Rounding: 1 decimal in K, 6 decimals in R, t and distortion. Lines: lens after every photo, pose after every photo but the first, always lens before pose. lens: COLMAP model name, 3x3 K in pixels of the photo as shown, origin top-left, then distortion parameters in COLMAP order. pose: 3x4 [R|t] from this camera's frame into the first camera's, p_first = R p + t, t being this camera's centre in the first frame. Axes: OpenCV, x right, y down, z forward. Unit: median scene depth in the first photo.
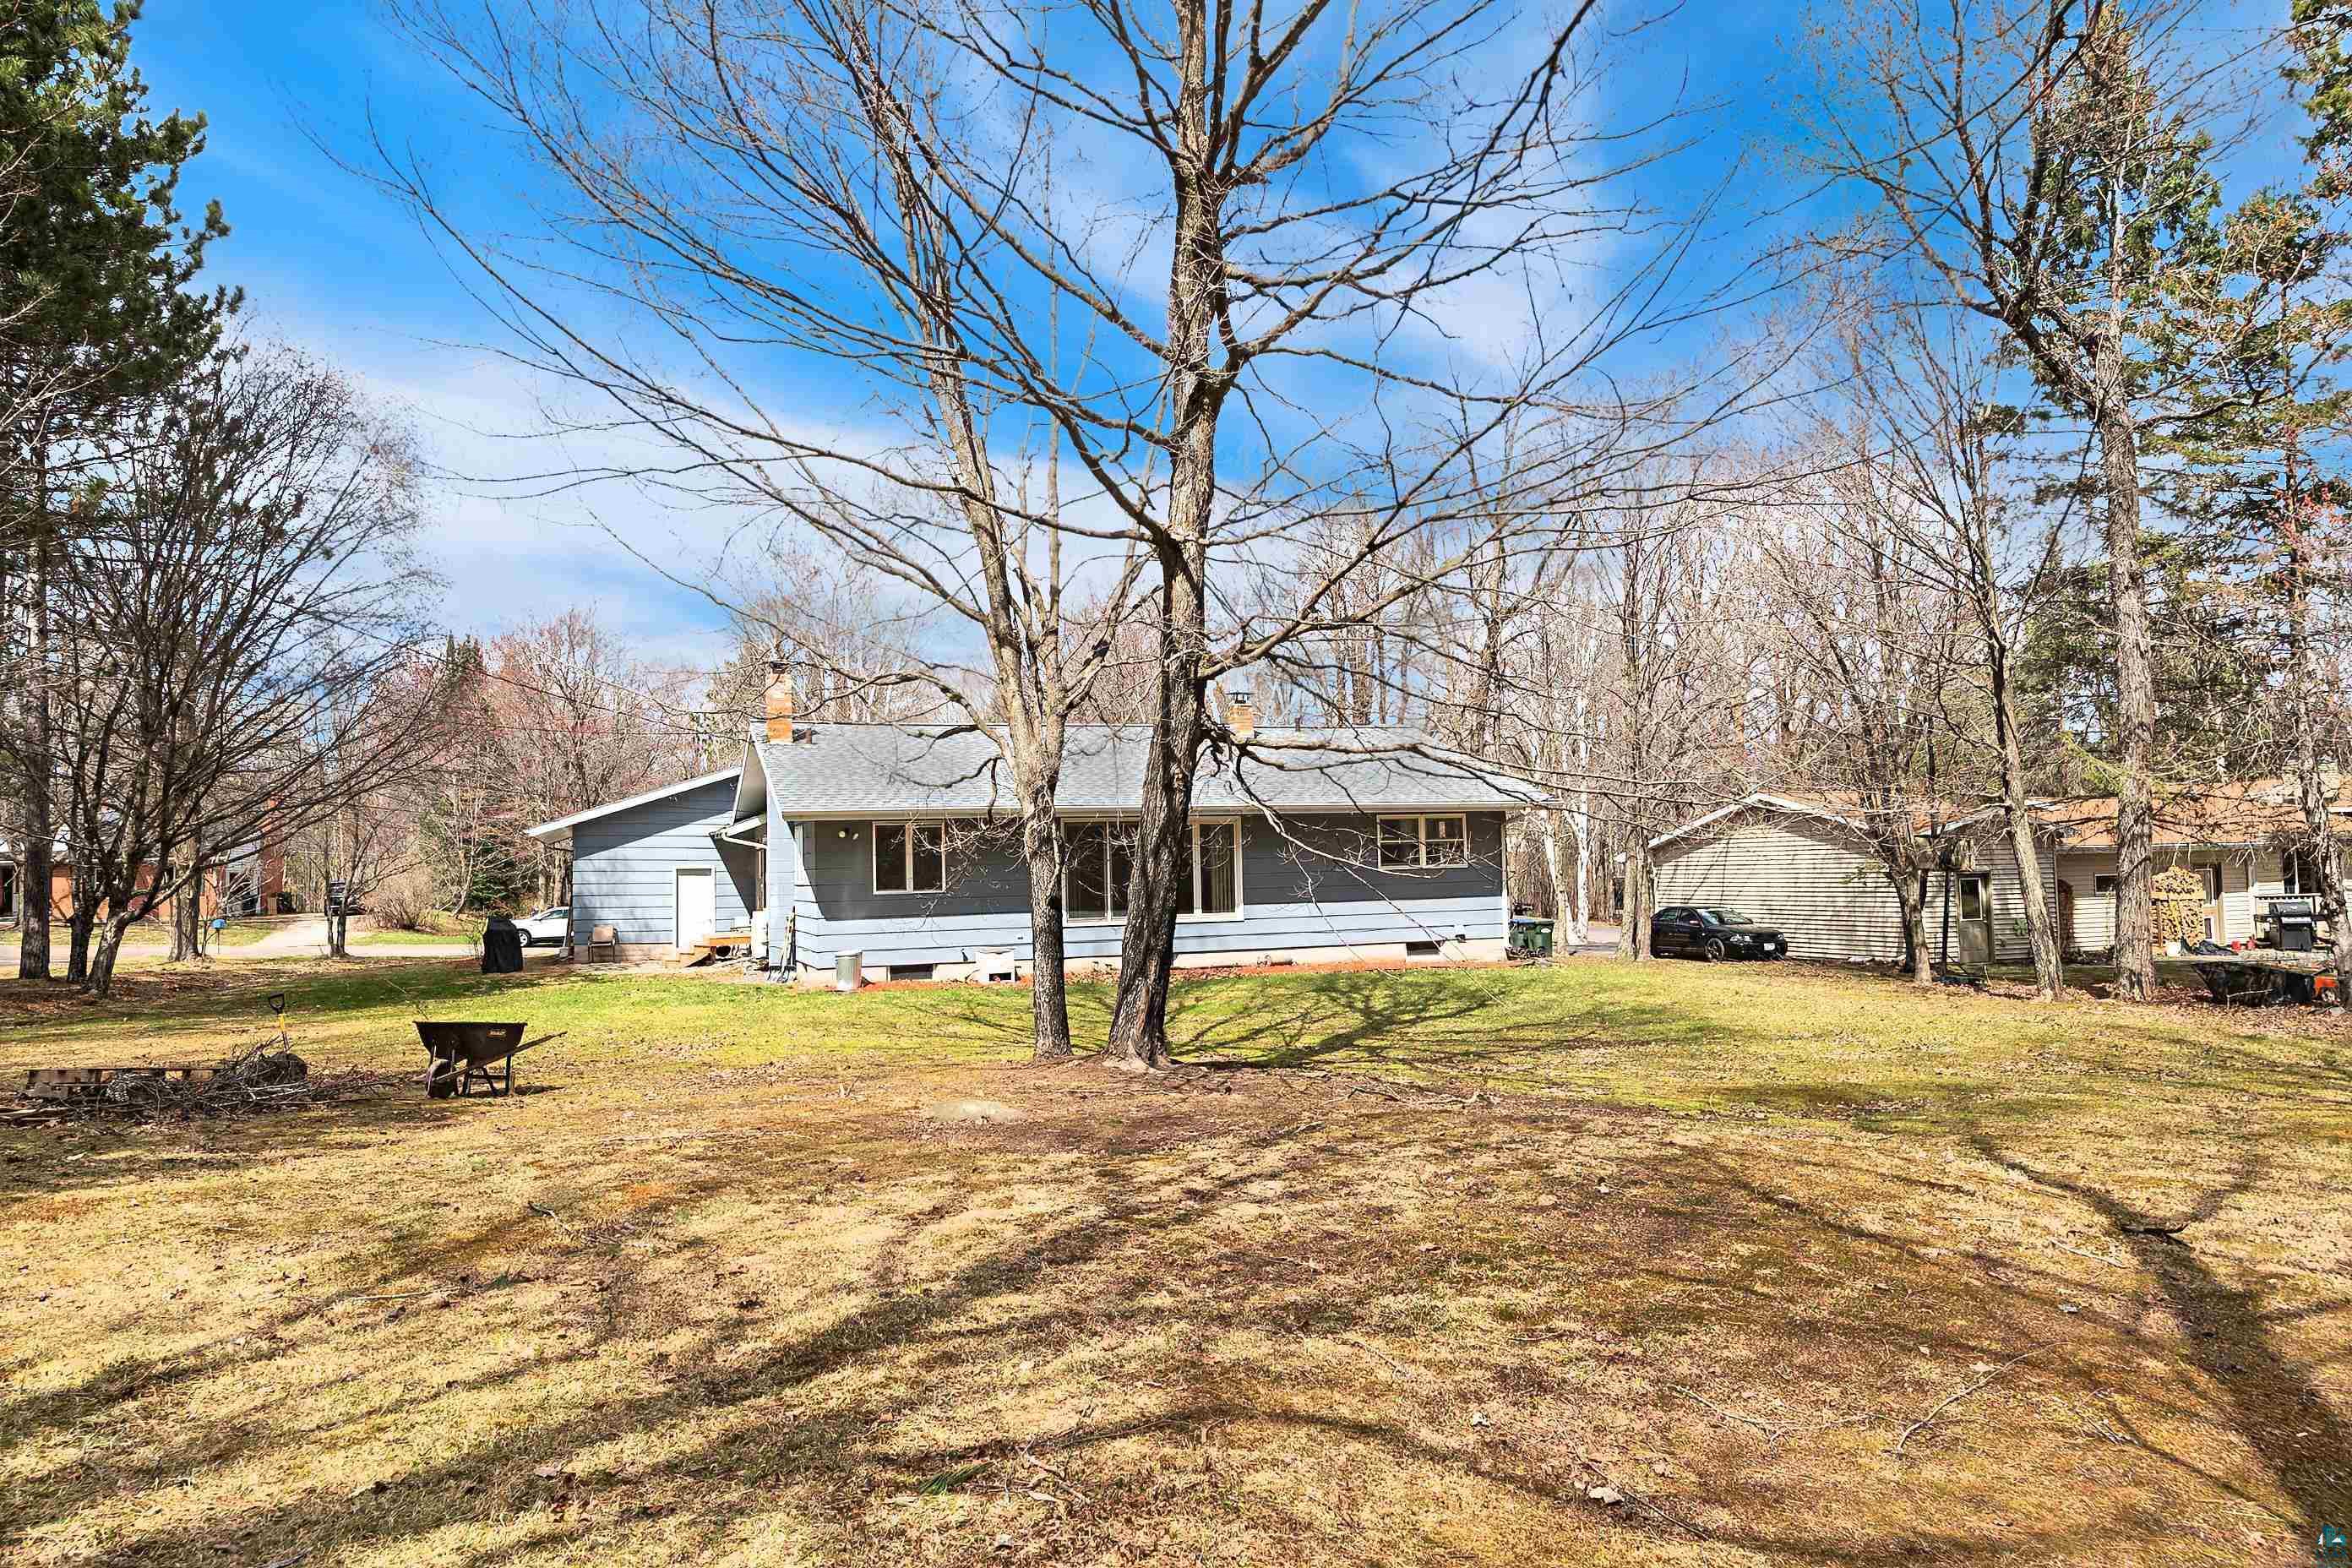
lens RADIAL K [[1628.9, 0, 1176.0], [0, 1628.9, 784.0], [0, 0, 1]] dist [-0.000460, -0.000036]
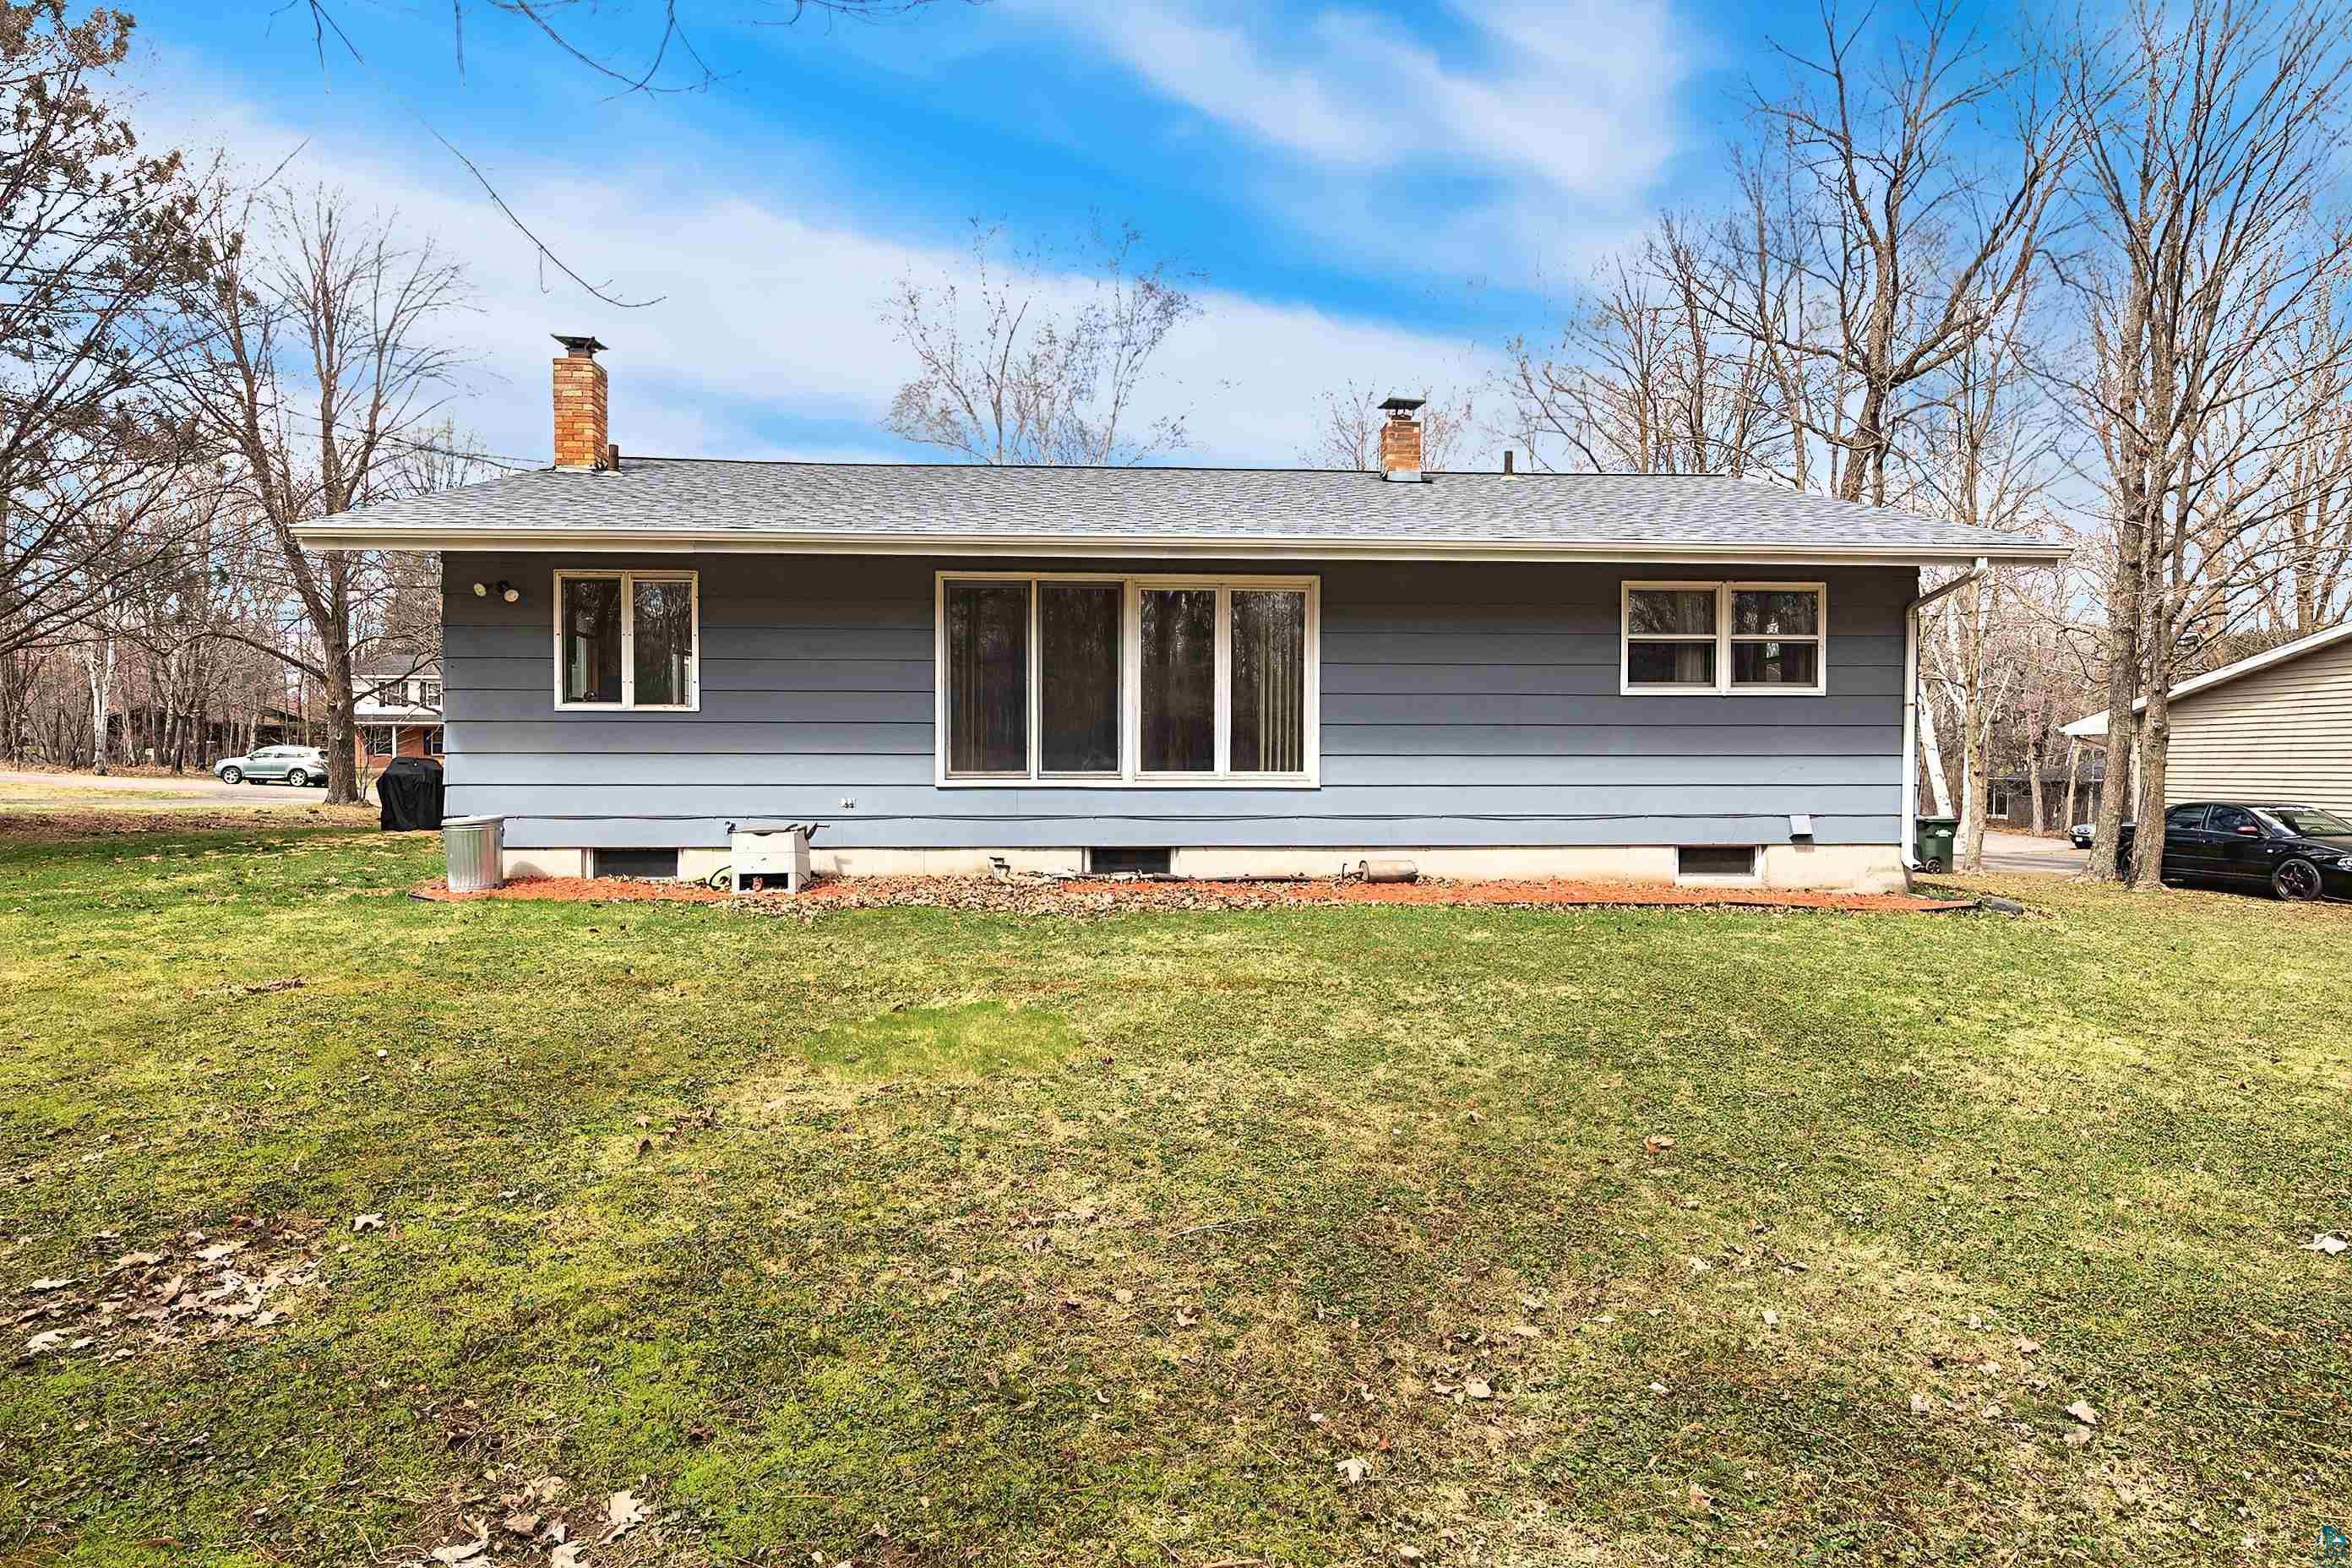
lens RADIAL K [[1275.6, 0, 1176.0], [0, 1275.6, 784.0], [0, 0, 1]] dist [-0.029074, -0.000214]
pose [[0.956489, 0.030914, -0.290125, 0.107091], [-0.011495, 0.997592, 0.068402, 0.054544], [0.291541, -0.062091, 0.954541, 0.594919]]
